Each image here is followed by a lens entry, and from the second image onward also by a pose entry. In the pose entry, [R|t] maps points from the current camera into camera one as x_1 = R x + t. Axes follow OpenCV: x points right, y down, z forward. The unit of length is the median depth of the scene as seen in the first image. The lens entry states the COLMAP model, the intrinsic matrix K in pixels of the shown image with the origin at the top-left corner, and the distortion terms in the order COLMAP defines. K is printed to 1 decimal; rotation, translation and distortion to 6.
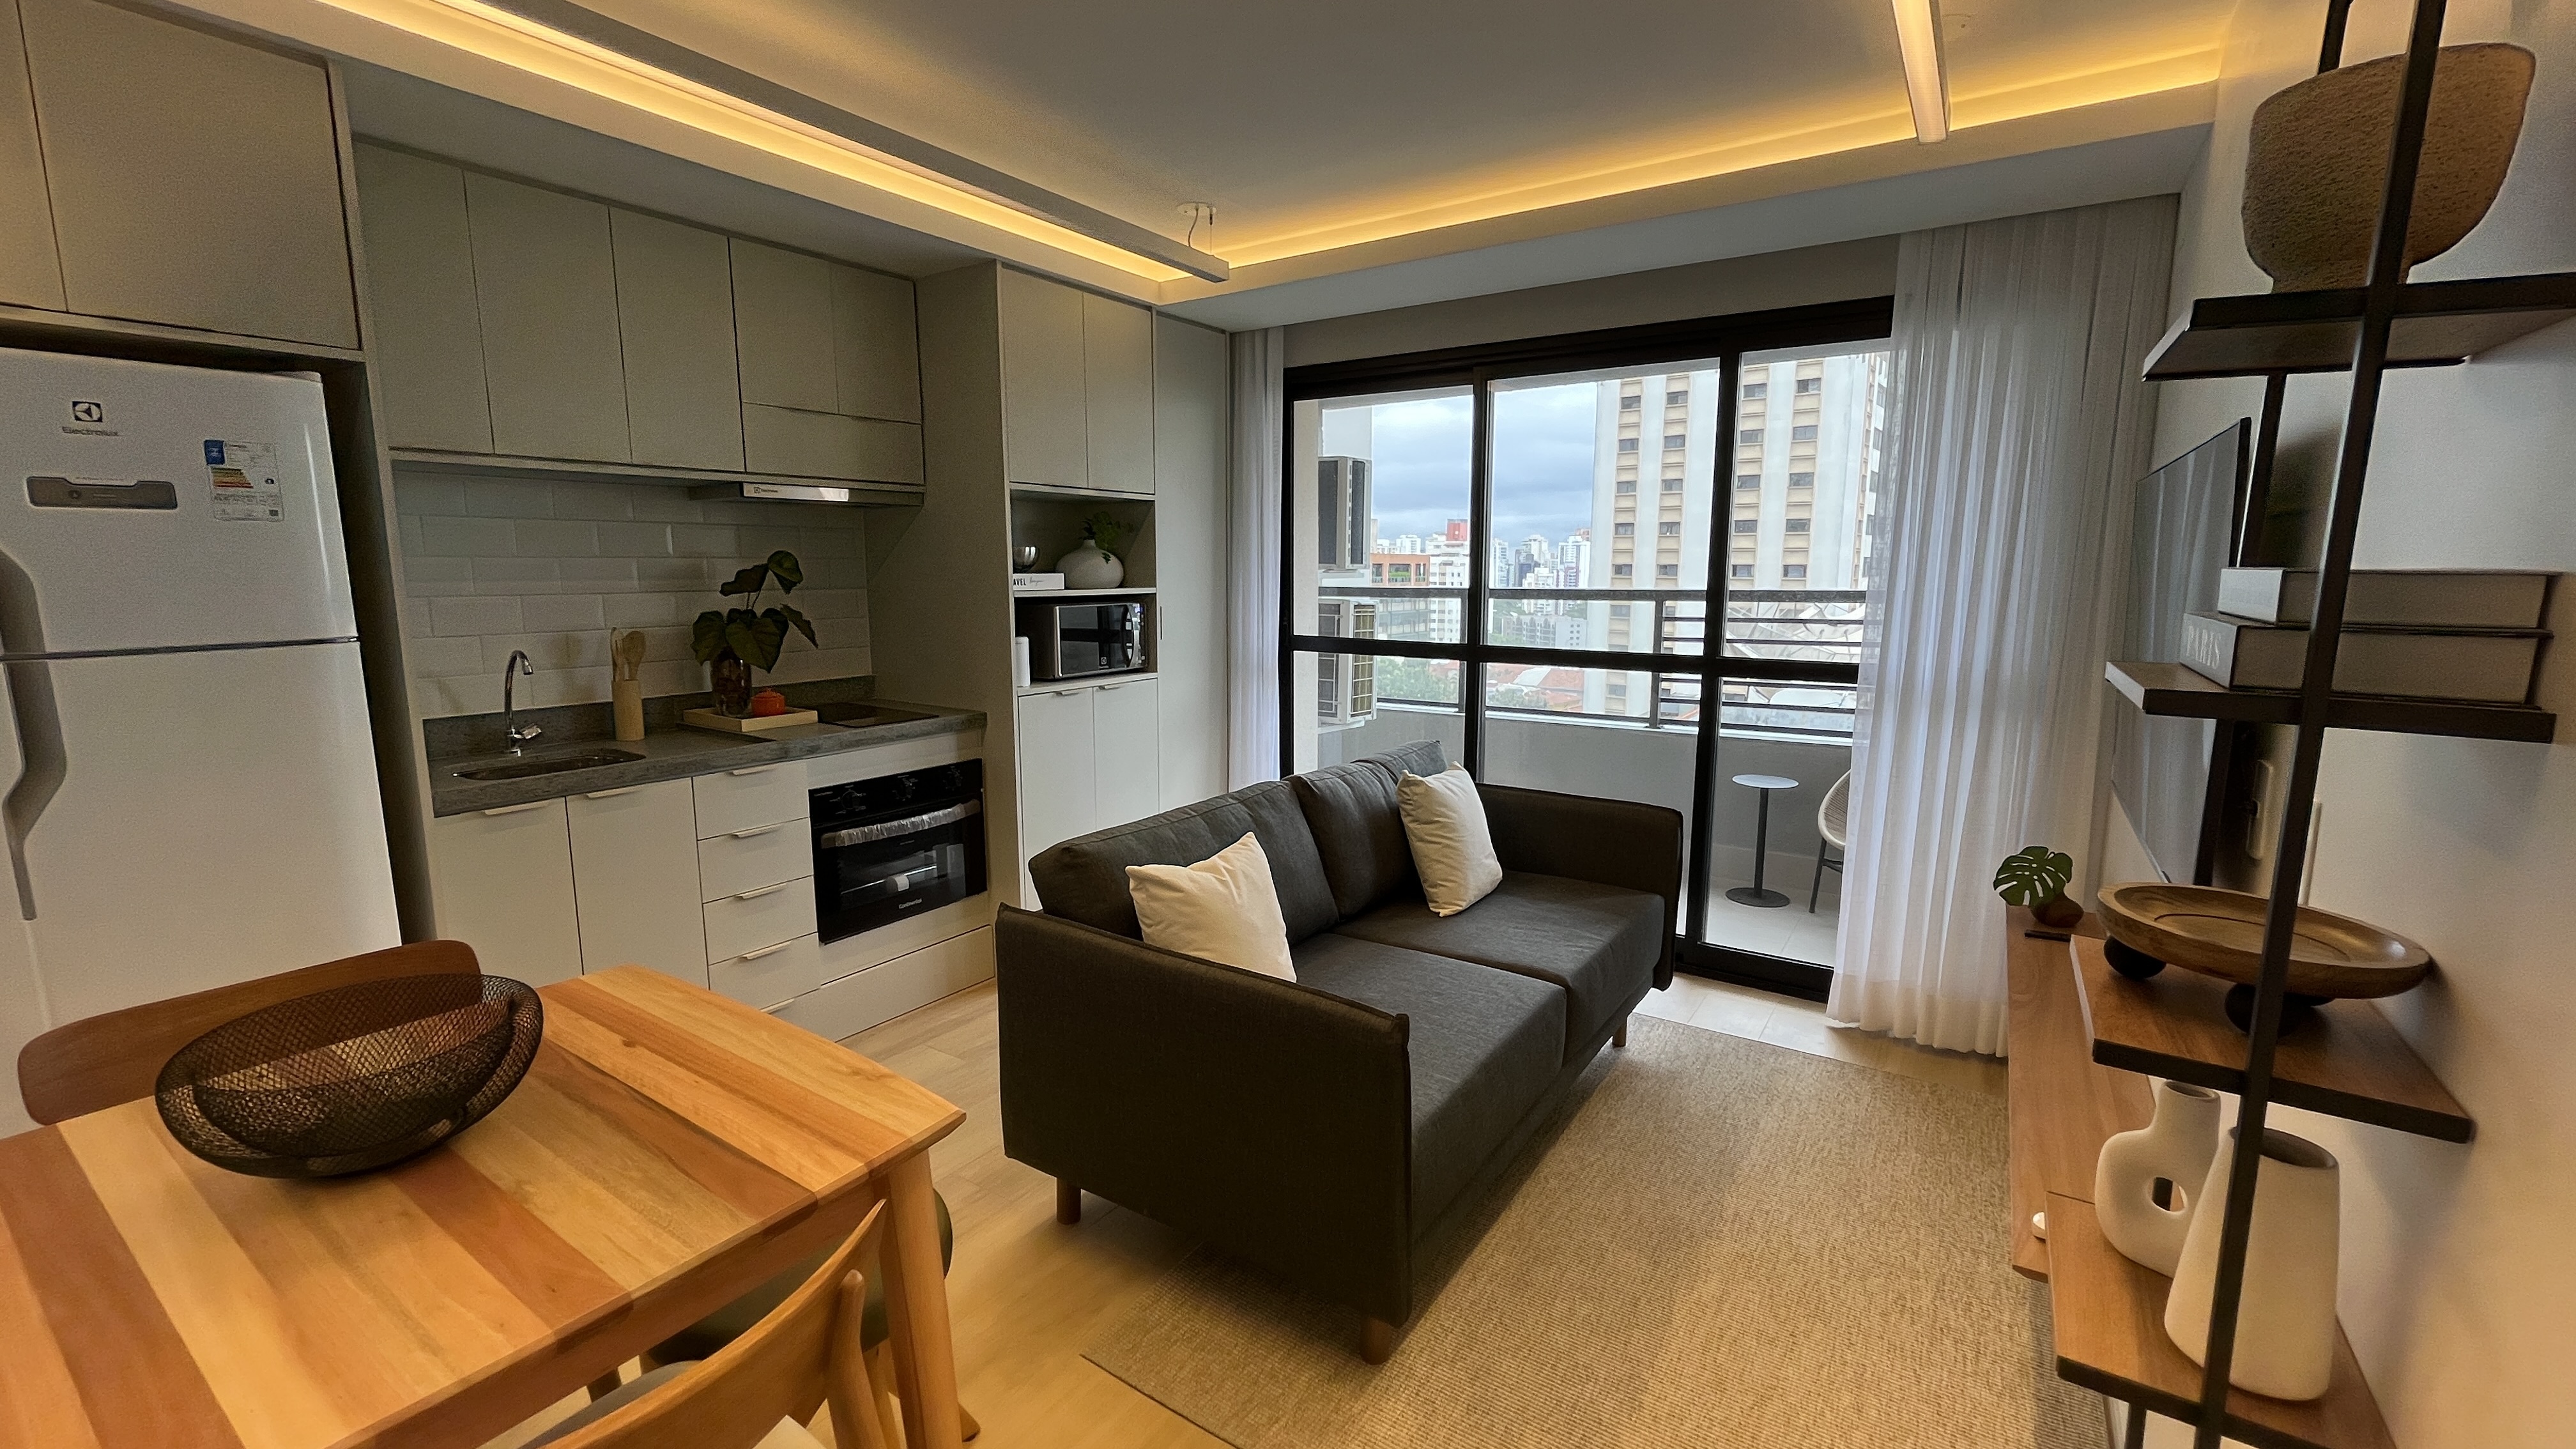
lens RADIAL K [[1046.5, 0, 1286.4], [0, 1046.5, 725.5], [0, 0, 1]] dist [-0.001079, -0.000332]
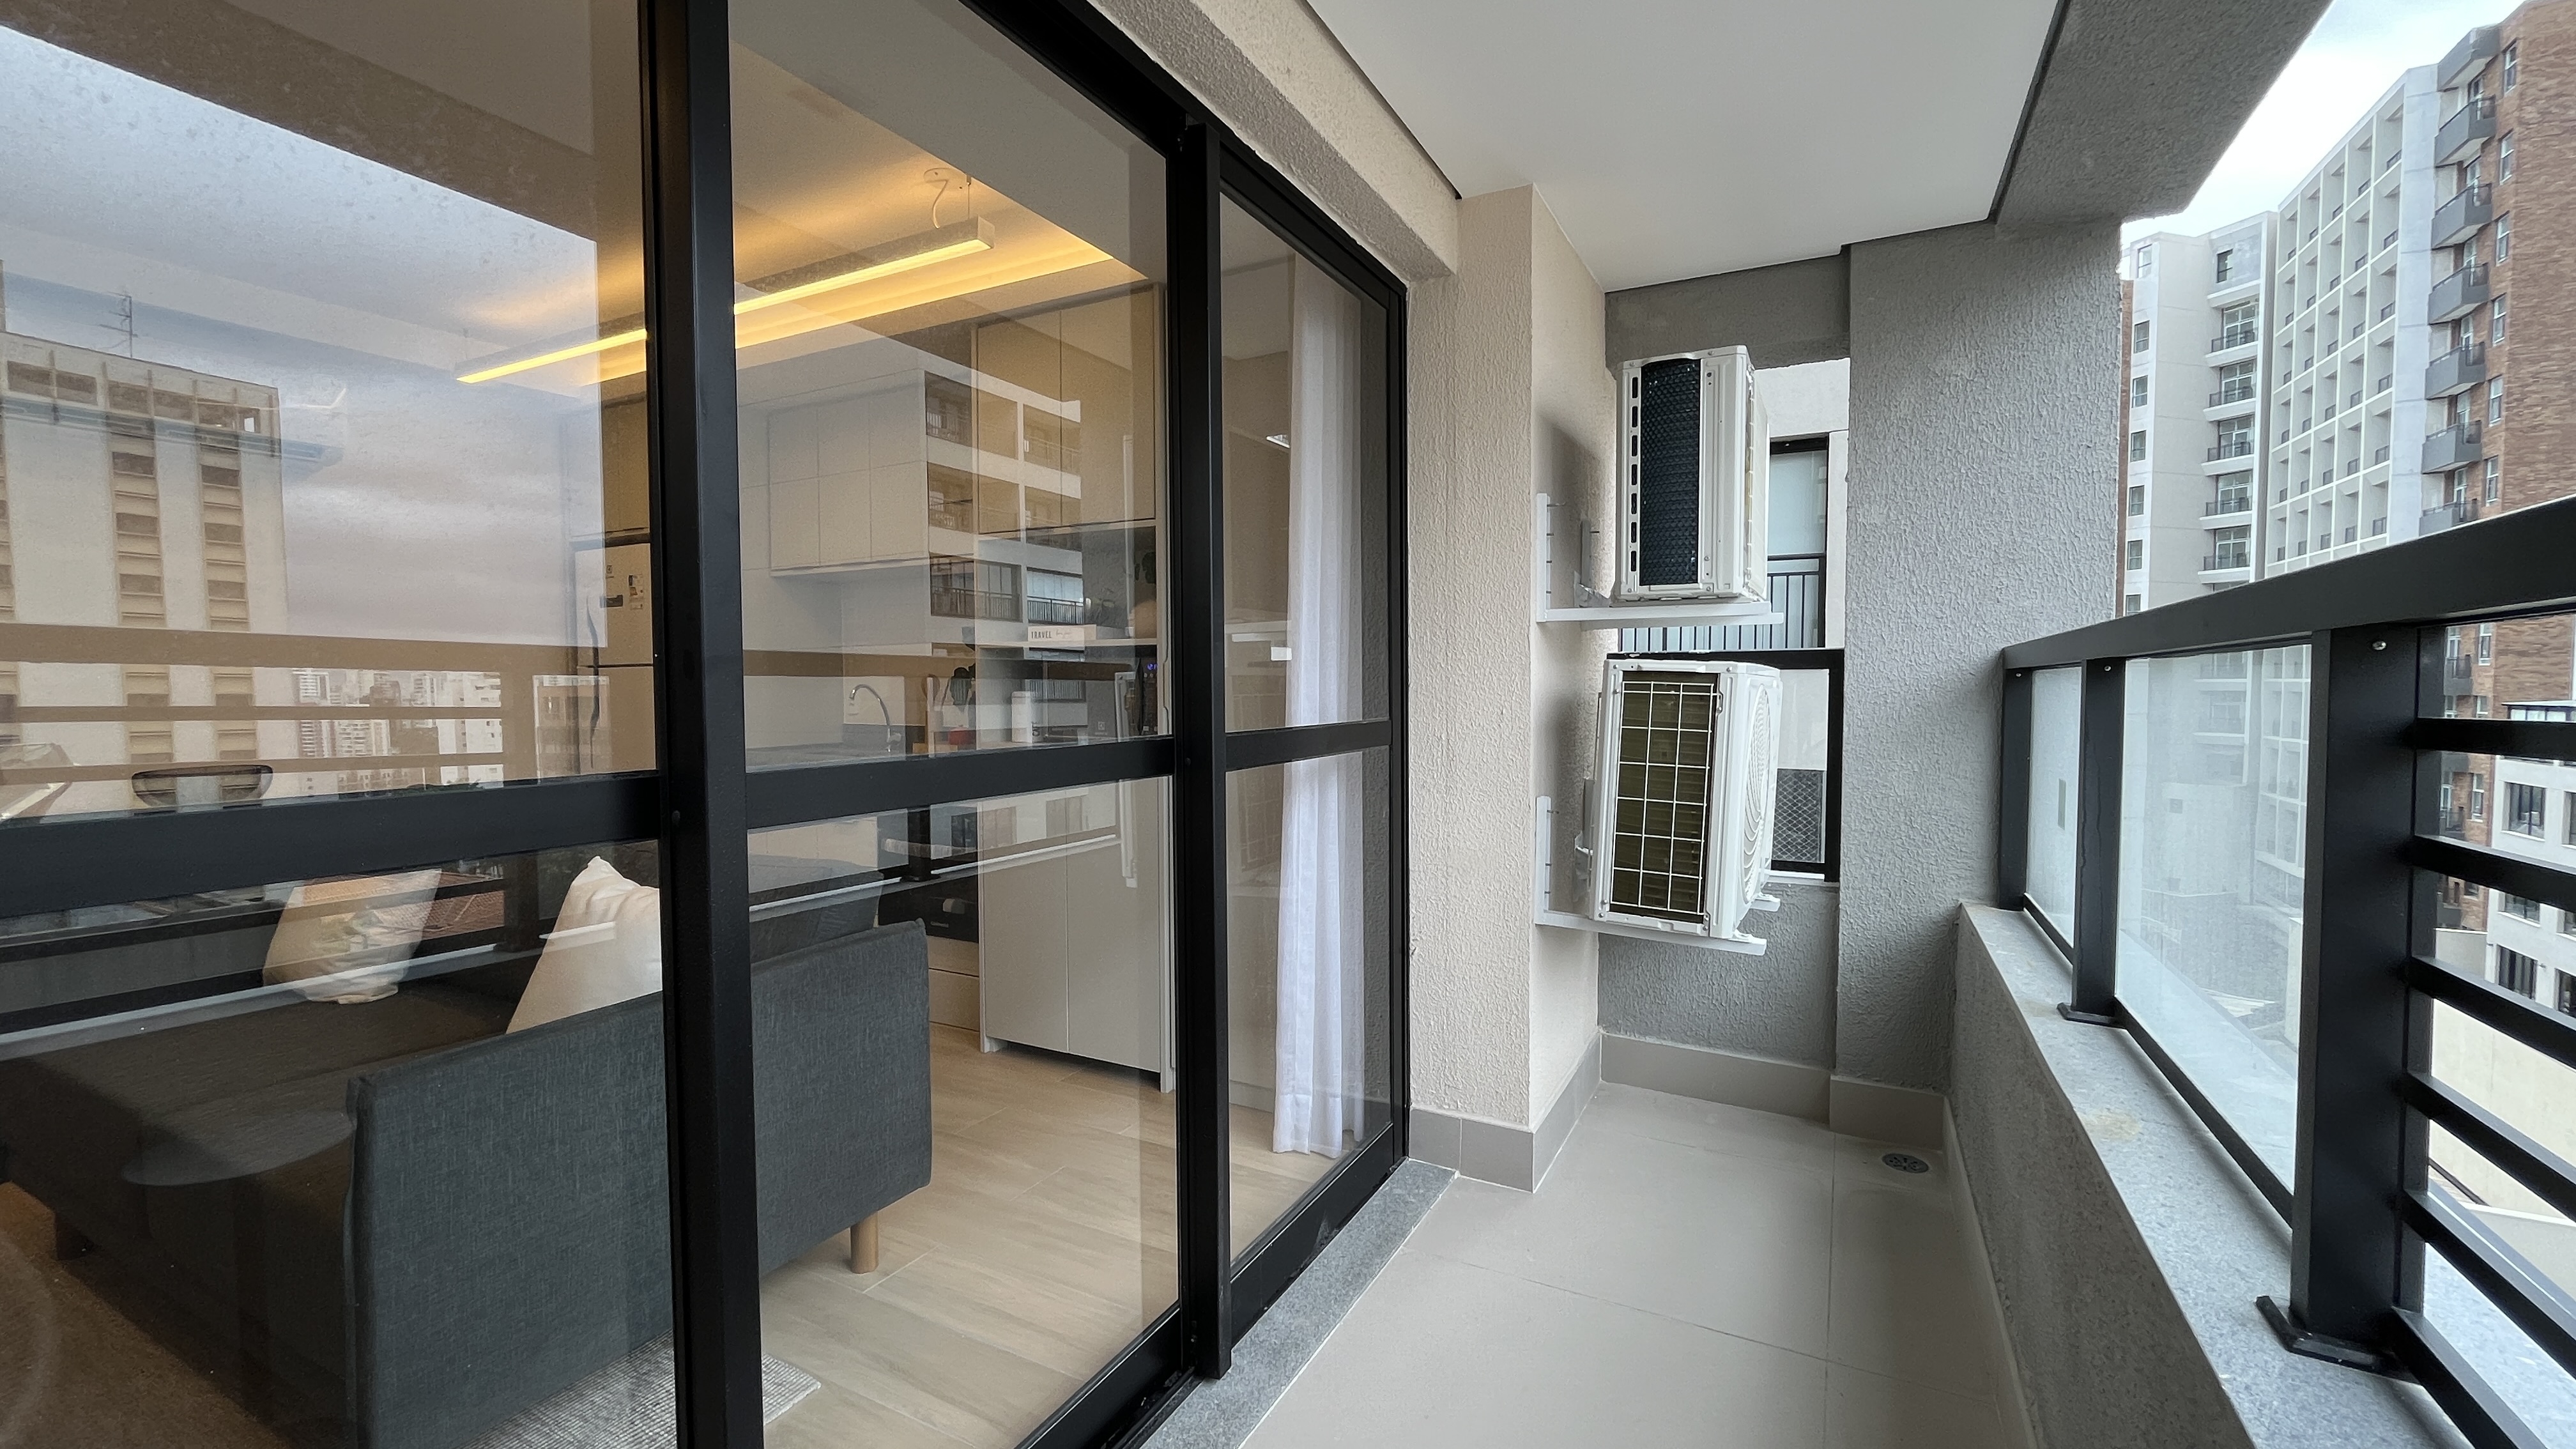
lens RADIAL K [[1046.5, 0, 1286.5], [0, 1046.5, 722.2], [0, 0, 1]] dist [-0.001079, -0.000332]
pose [[0.112602, 0.037138, -0.992946, 0.797752], [-0.150334, 0.988435, 0.019921, -0.121934], [0.982202, 0.147030, 0.116883, 1.231990]]
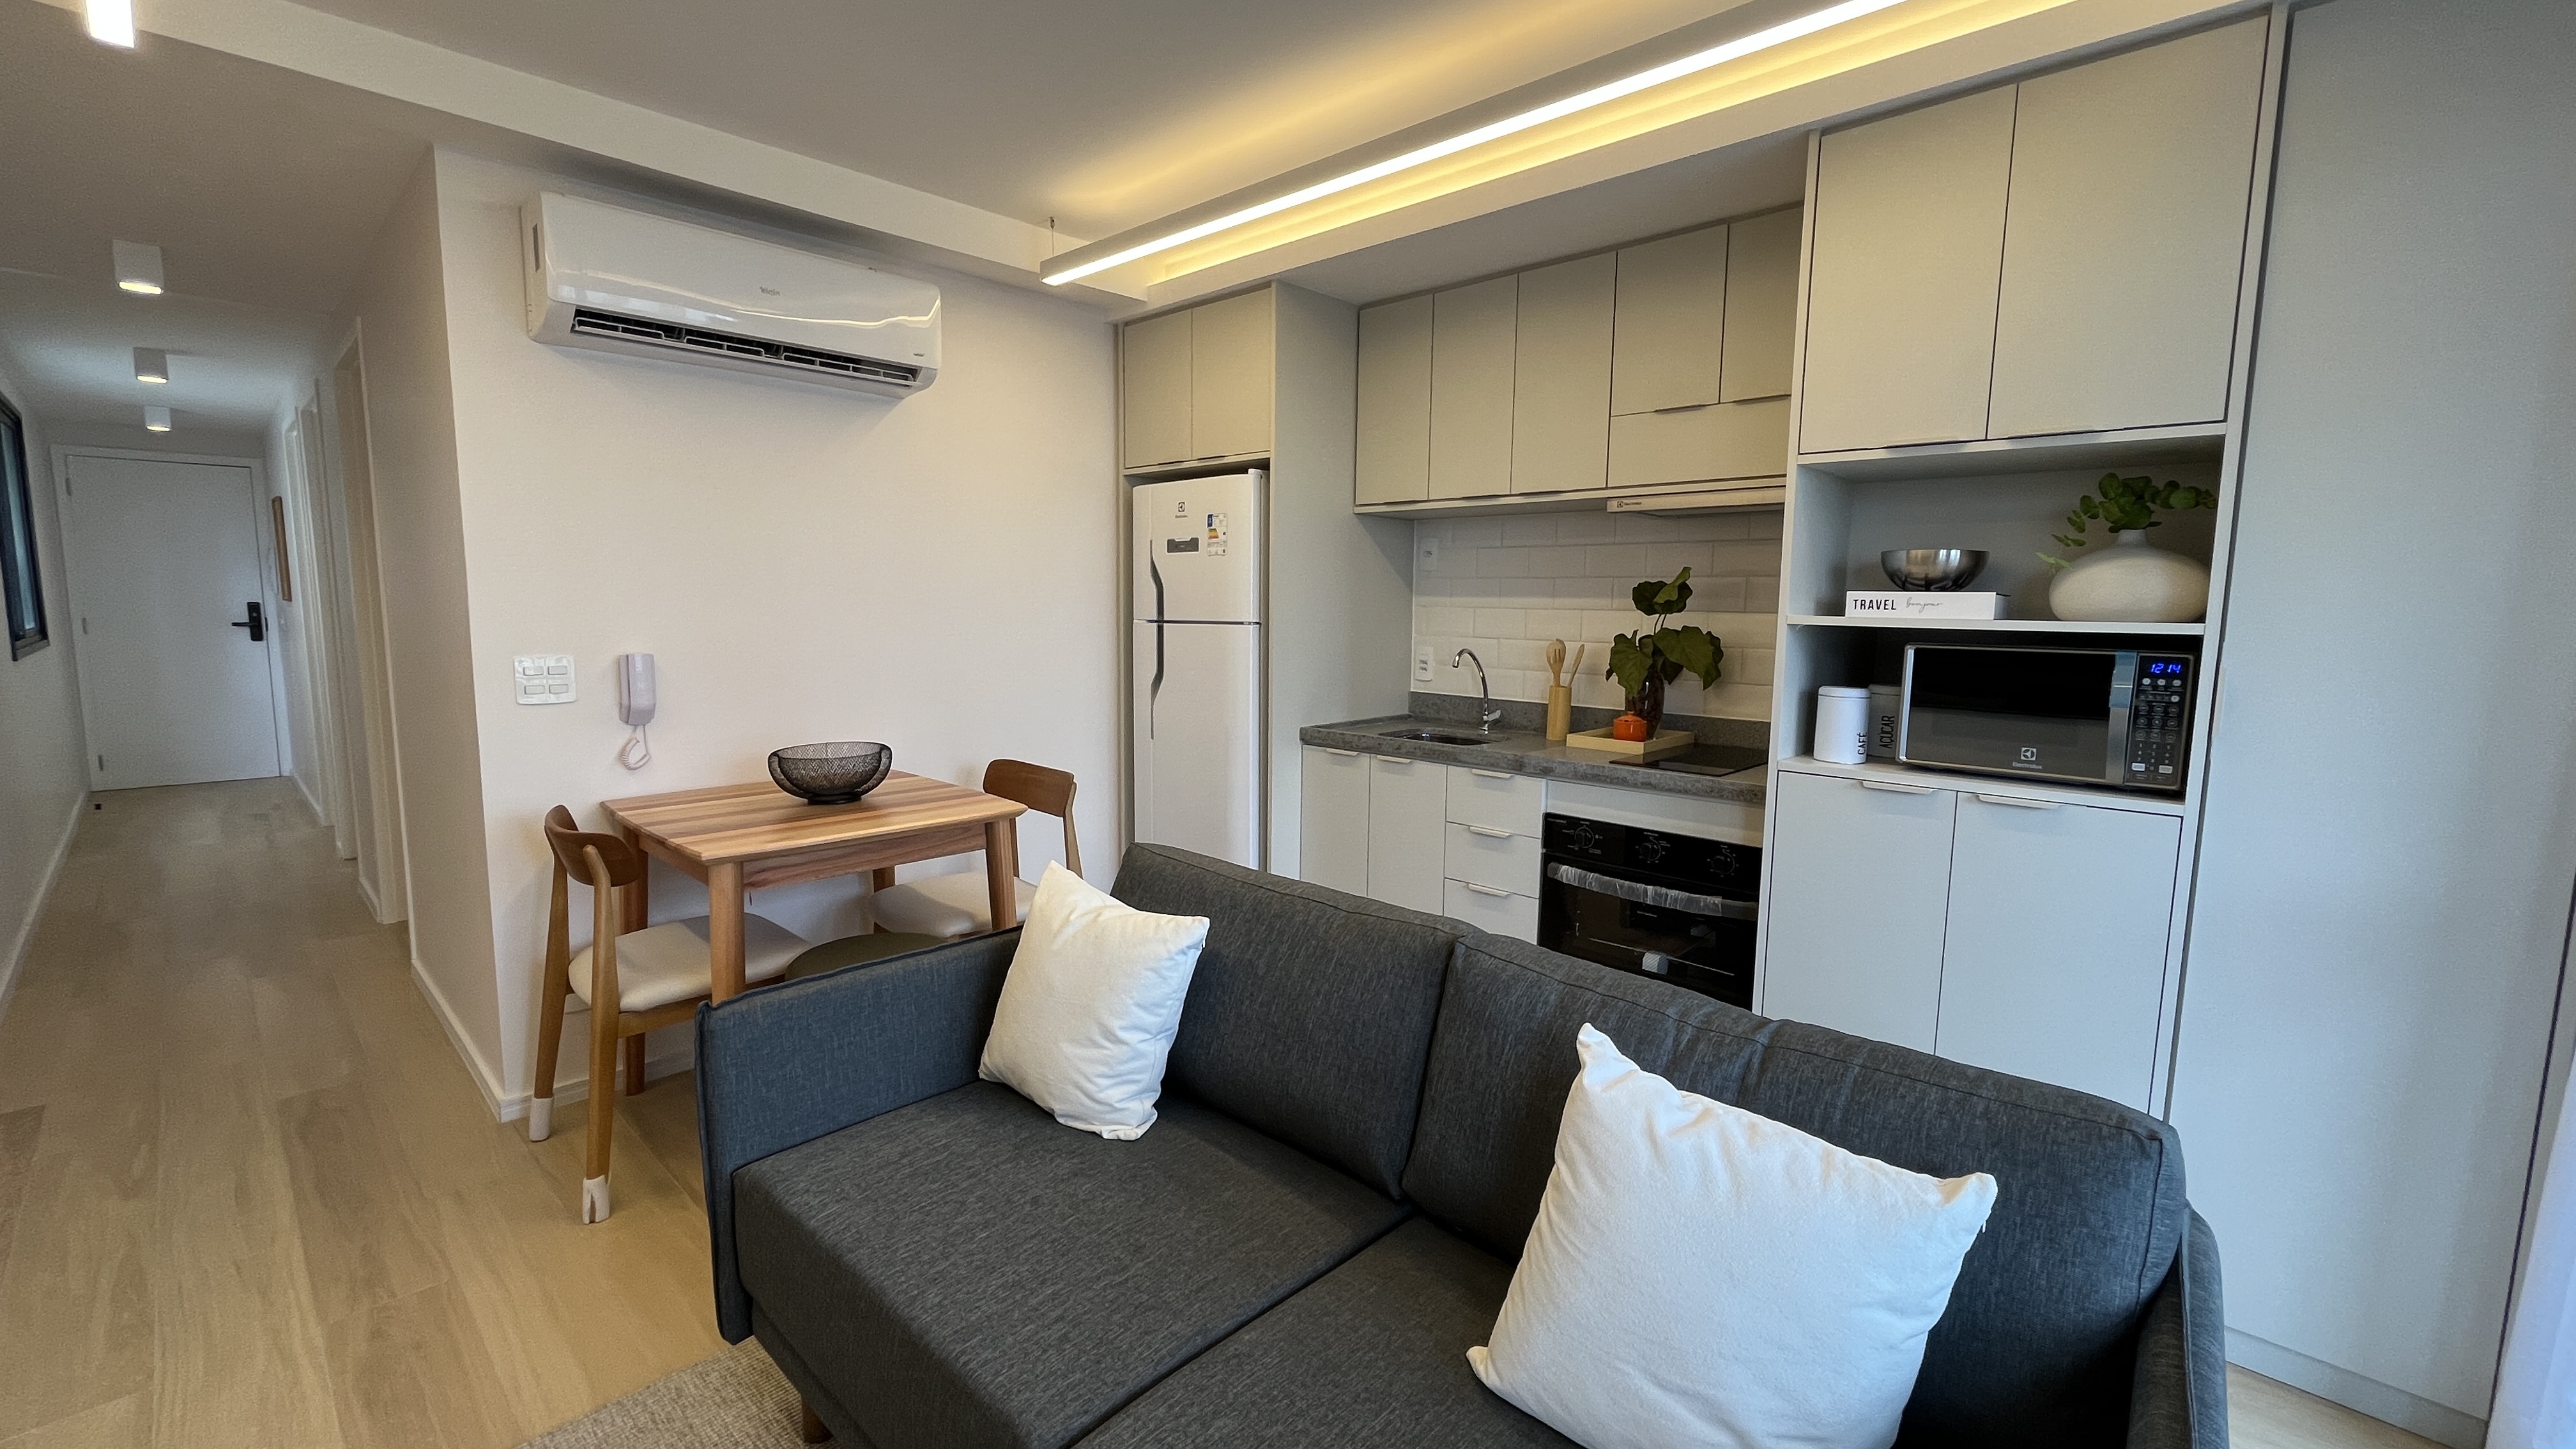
lens RADIAL K [[1046.5, 0, 1282.1], [0, 1046.5, 721.9], [0, 0, 1]] dist [-0.001079, -0.000332]
pose [[-0.159119, 0.110103, -0.981101, 0.485918], [-0.163473, 0.977105, 0.136167, -0.103933], [0.973631, 0.182051, -0.137477, 0.821248]]
